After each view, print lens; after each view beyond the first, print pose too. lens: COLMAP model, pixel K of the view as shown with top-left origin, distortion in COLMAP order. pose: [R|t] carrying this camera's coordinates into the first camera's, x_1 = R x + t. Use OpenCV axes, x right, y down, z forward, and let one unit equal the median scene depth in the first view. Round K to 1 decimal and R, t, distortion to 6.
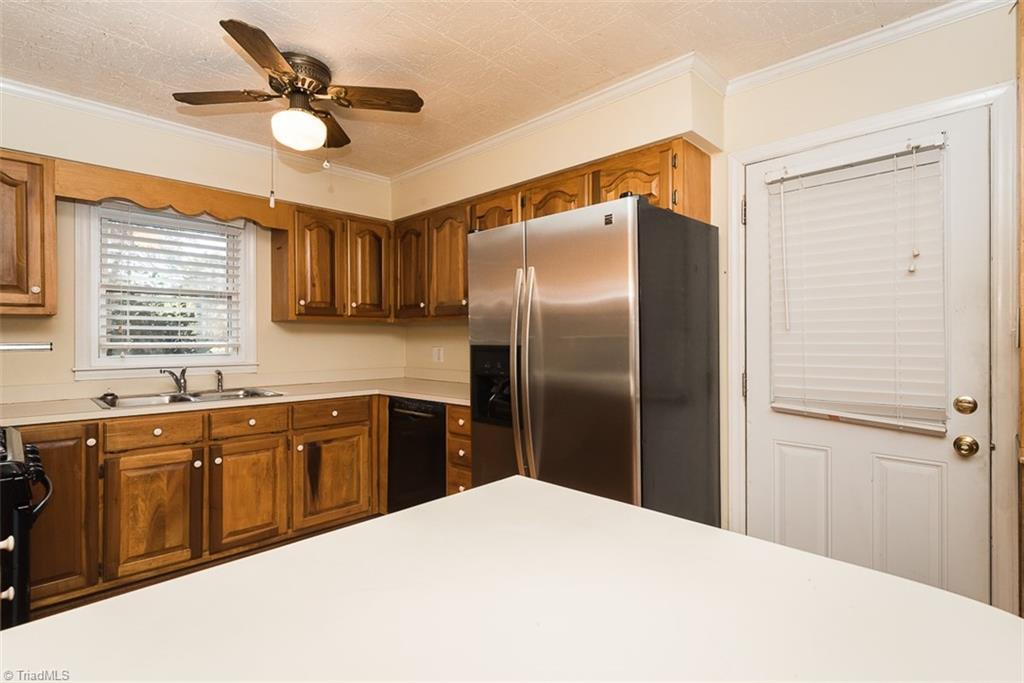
lens RADIAL K [[496.9, 0, 507.3], [0, 496.9, 344.9], [0, 0, 1]] dist [0.000597, 0.000673]
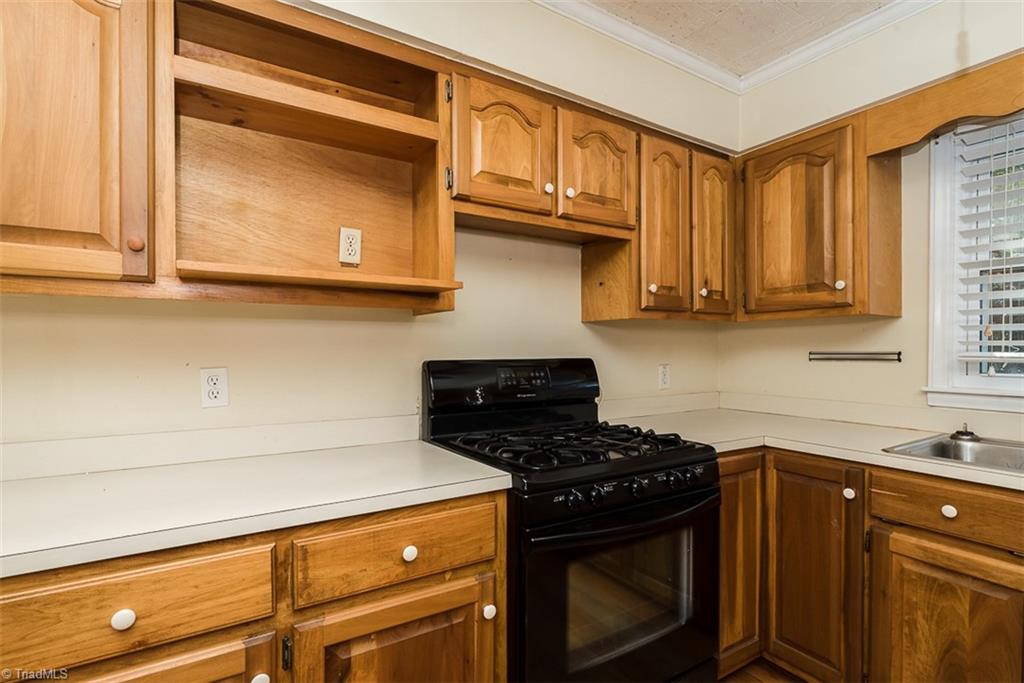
lens RADIAL K [[497.2, 0, 507.2], [0, 497.2, 353.3], [0, 0, 1]] dist [-0.000907, -0.000209]
pose [[-0.231886, 0.009891, -0.972693, -0.040164], [-0.012598, 0.999834, 0.013170, -0.004402], [0.972661, 0.015308, -0.231722, 0.595486]]
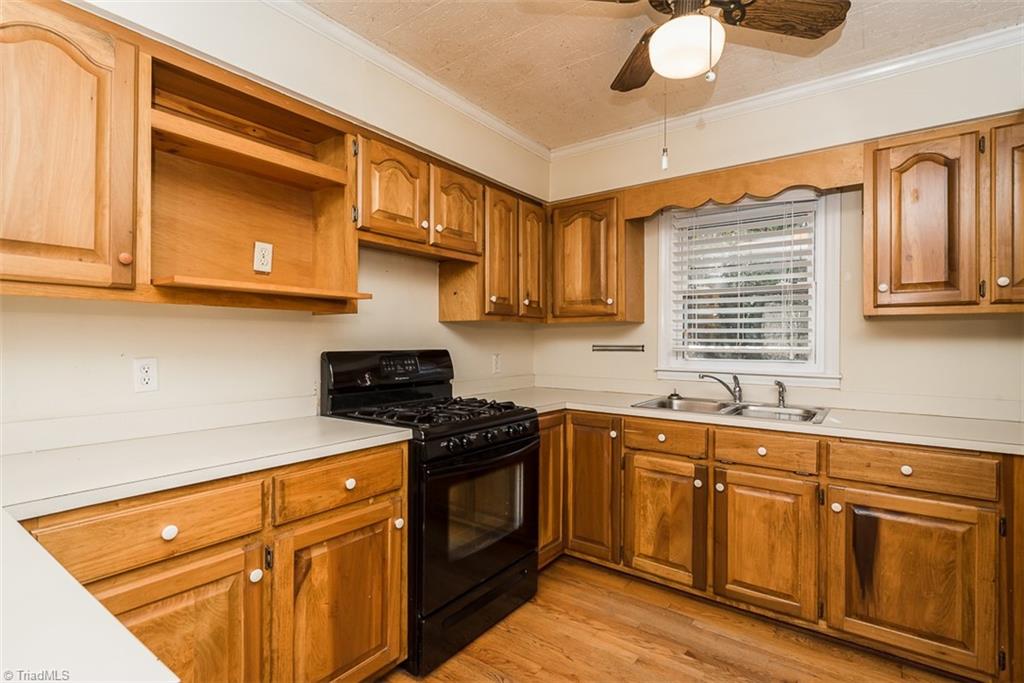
lens RADIAL K [[496.9, 0, 507.3], [0, 496.9, 344.9], [0, 0, 1]] dist [0.000597, 0.000673]
pose [[0.135366, 0.008997, -0.990755, 0.201519], [-0.018330, 0.999810, 0.006575, -0.006624], [0.990626, 0.017271, 0.135506, 0.525545]]
